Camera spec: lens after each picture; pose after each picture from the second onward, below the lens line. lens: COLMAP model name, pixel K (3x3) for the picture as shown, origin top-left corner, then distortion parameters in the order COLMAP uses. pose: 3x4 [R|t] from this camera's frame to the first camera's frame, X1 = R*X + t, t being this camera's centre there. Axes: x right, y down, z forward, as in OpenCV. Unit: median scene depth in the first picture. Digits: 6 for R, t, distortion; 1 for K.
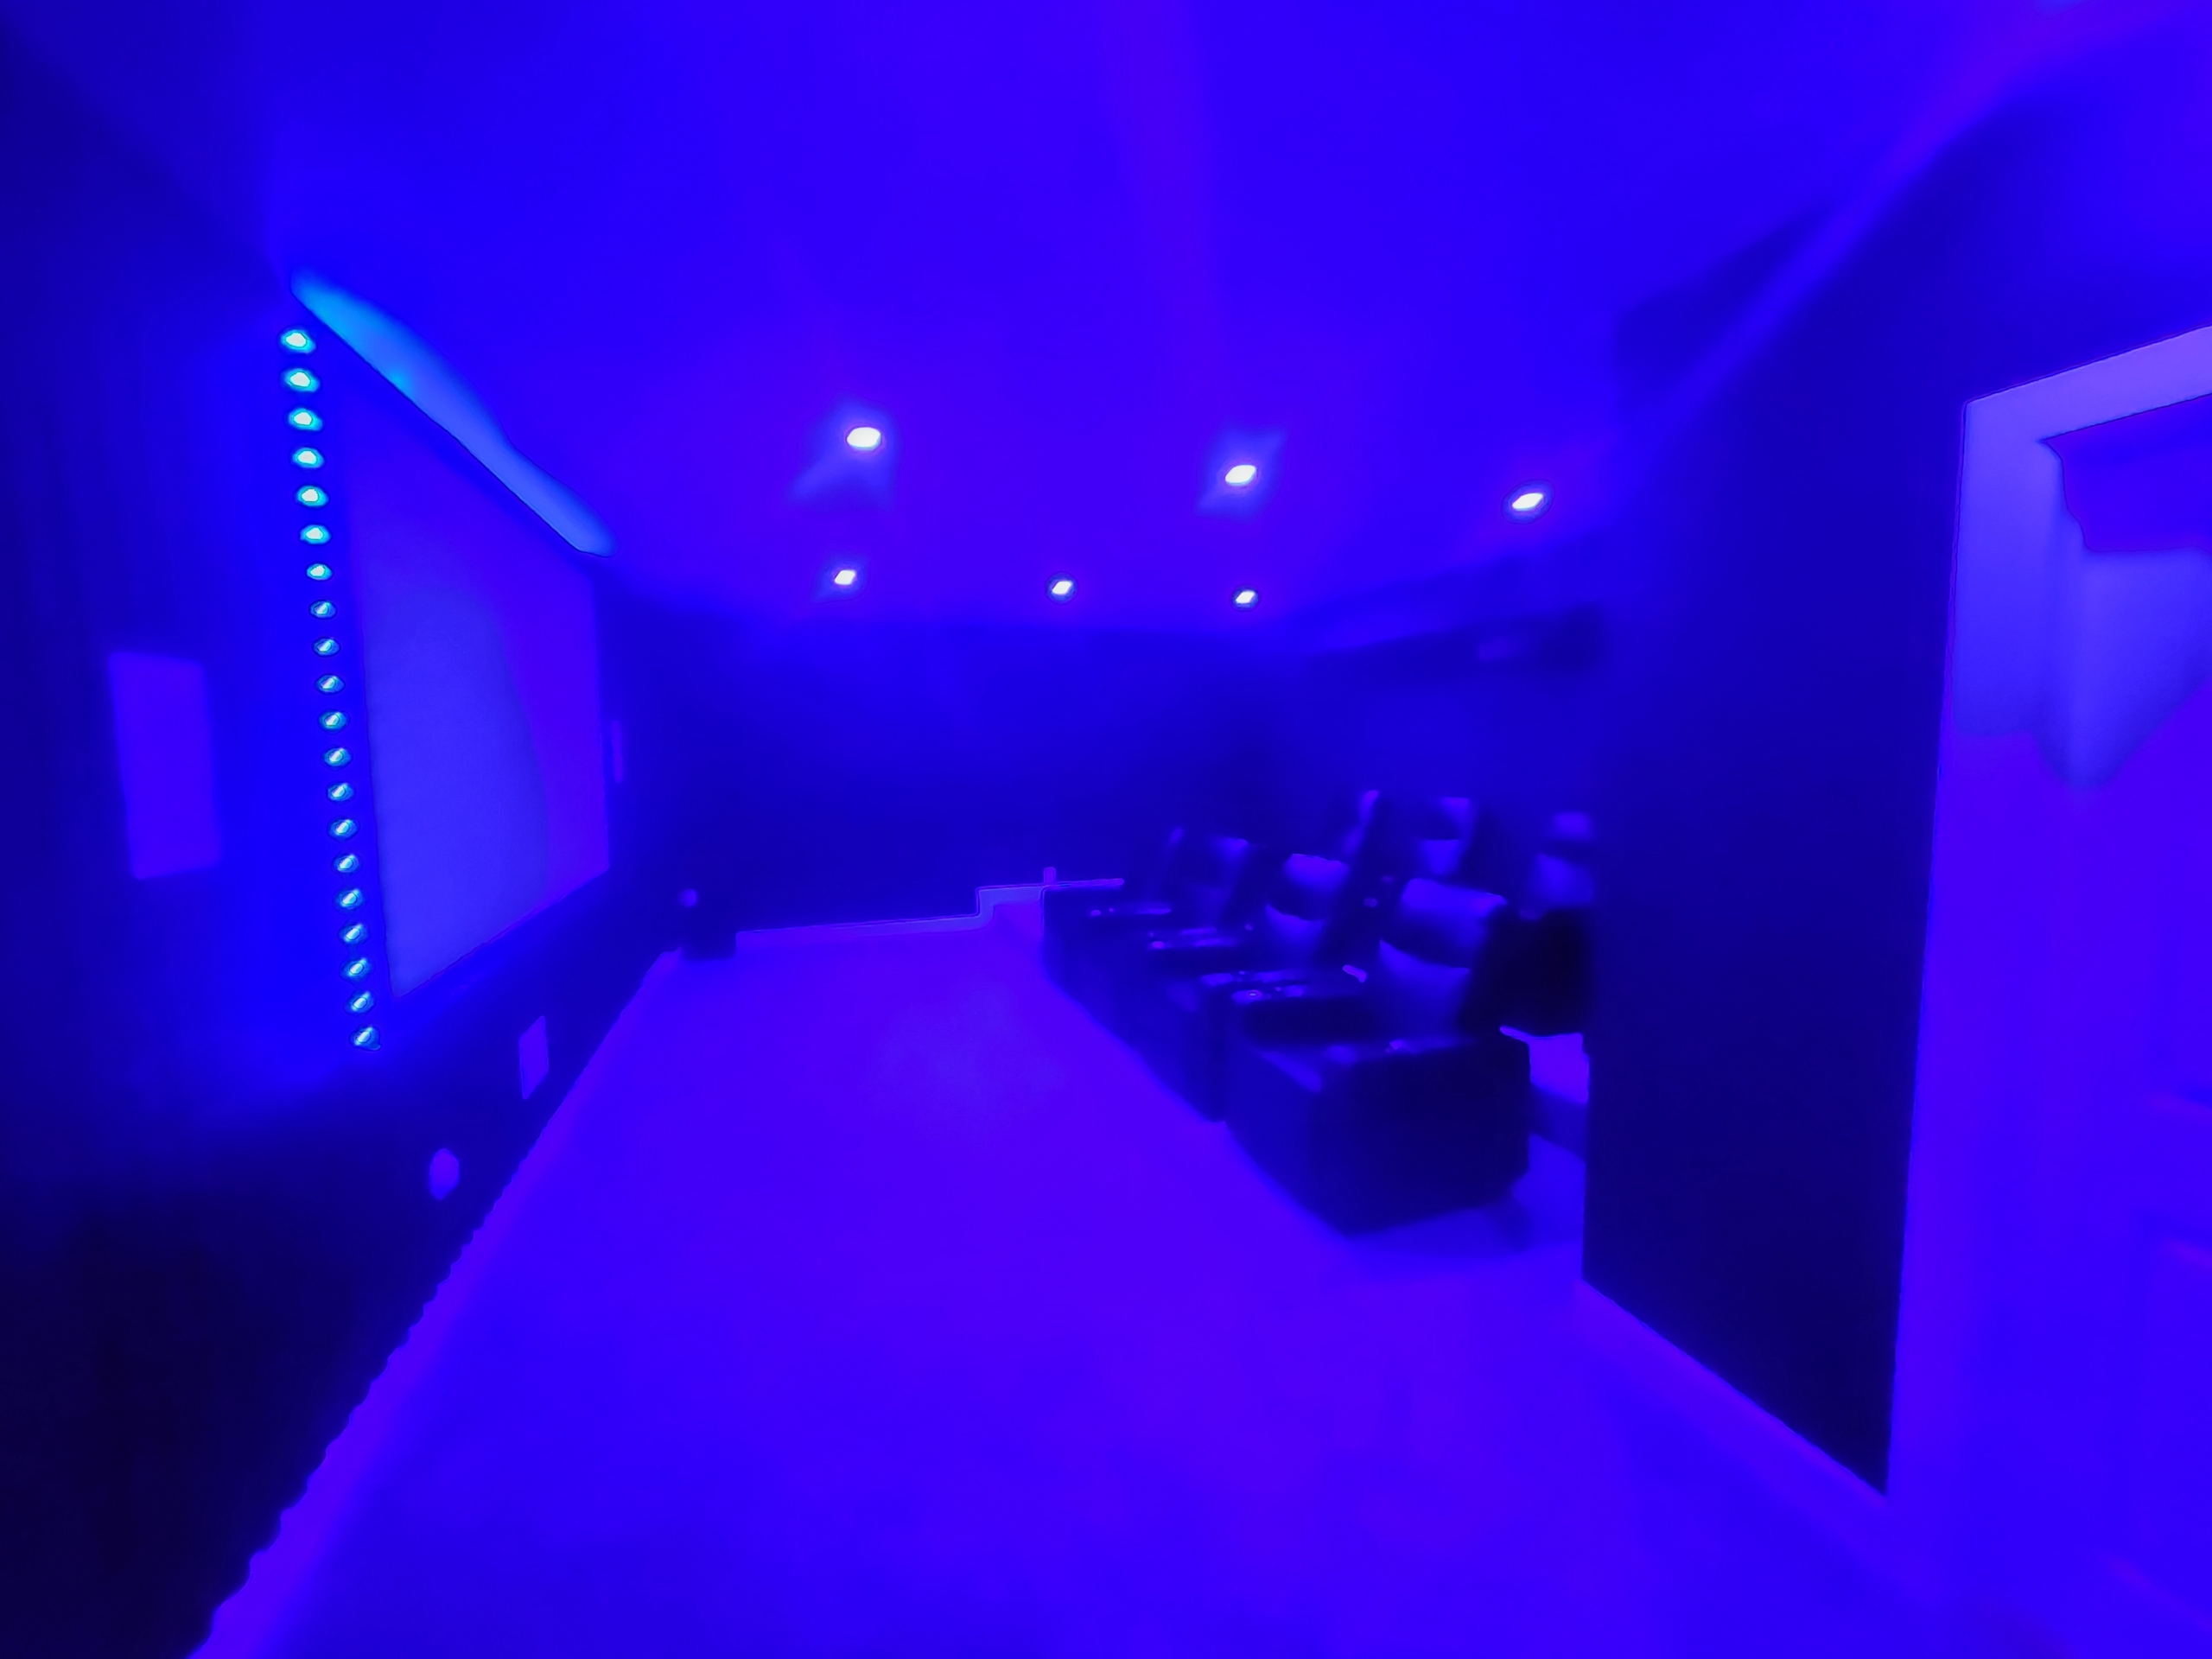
lens RADIAL K [[869.7, 0, 1121.9], [0, 869.7, 827.5], [0, 0, 1]] dist [-0.002421, -0.000232]
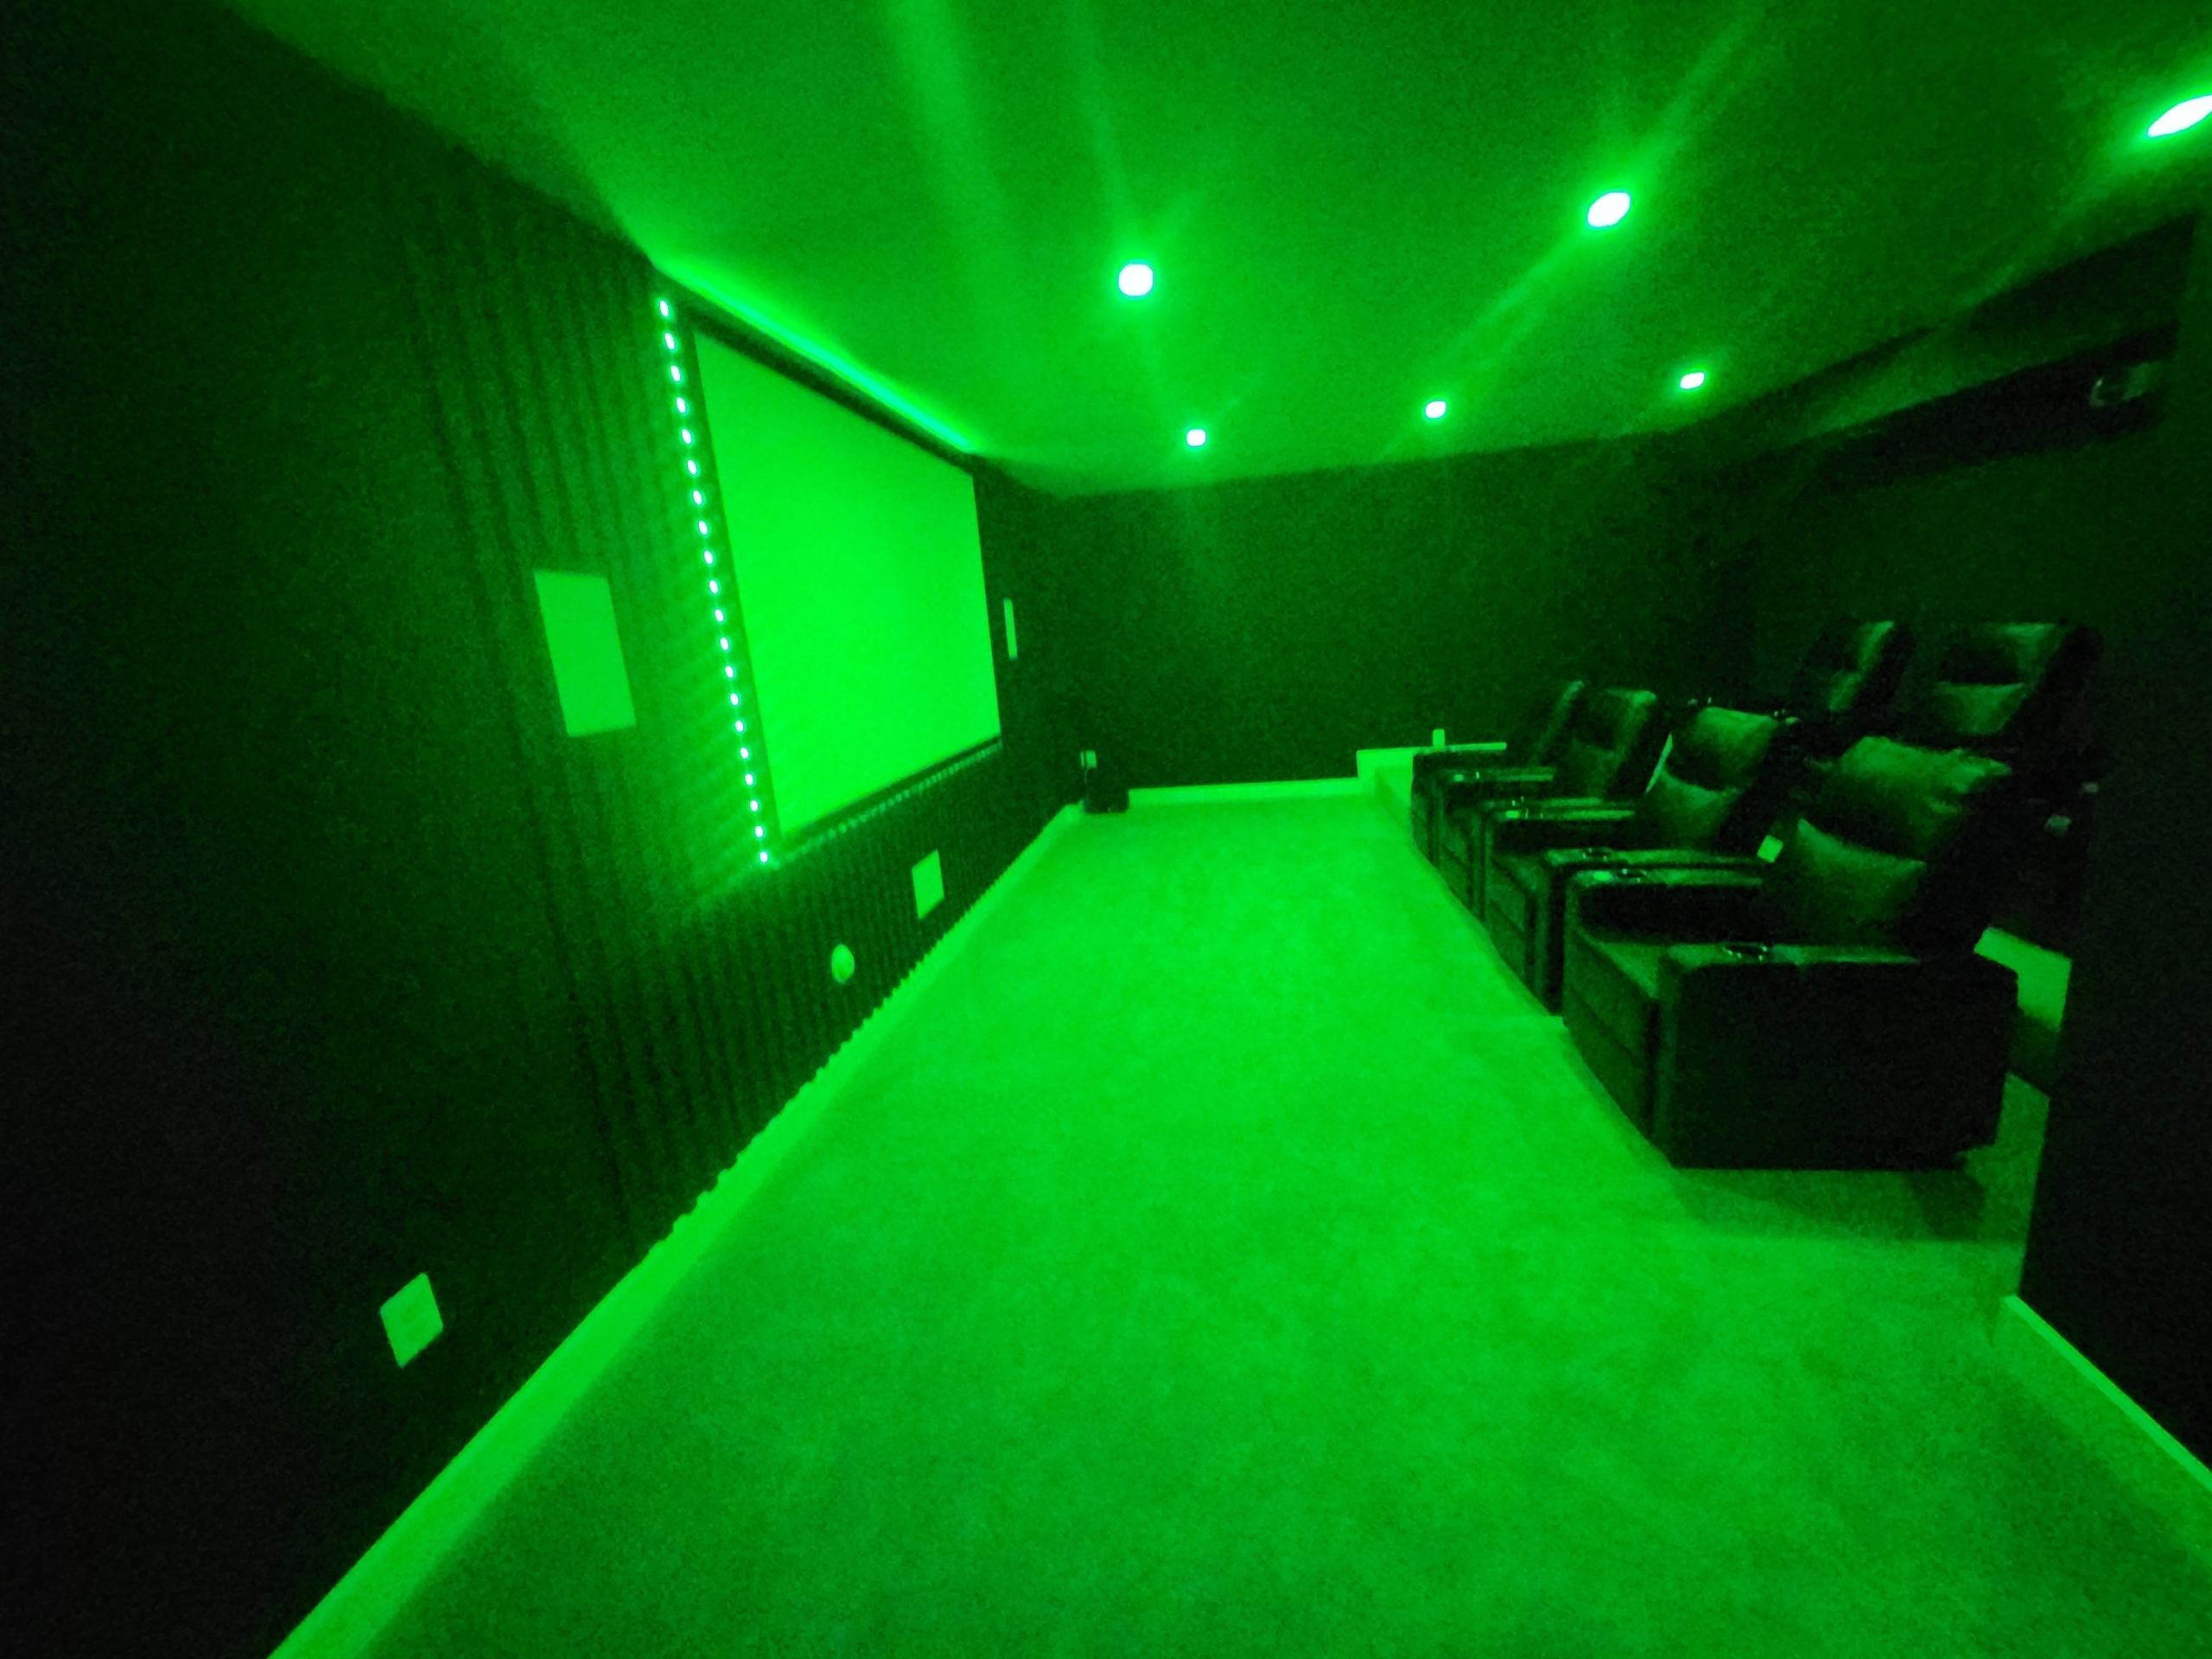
lens RADIAL K [[869.7, 0, 1121.9], [0, 869.7, 827.5], [0, 0, 1]] dist [-0.002421, -0.000232]
pose [[0.882923, 0.043968, -0.467455, 0.126186], [0.028758, 0.988672, 0.147310, 0.007685], [0.468637, -0.143507, 0.871657, 0.052569]]
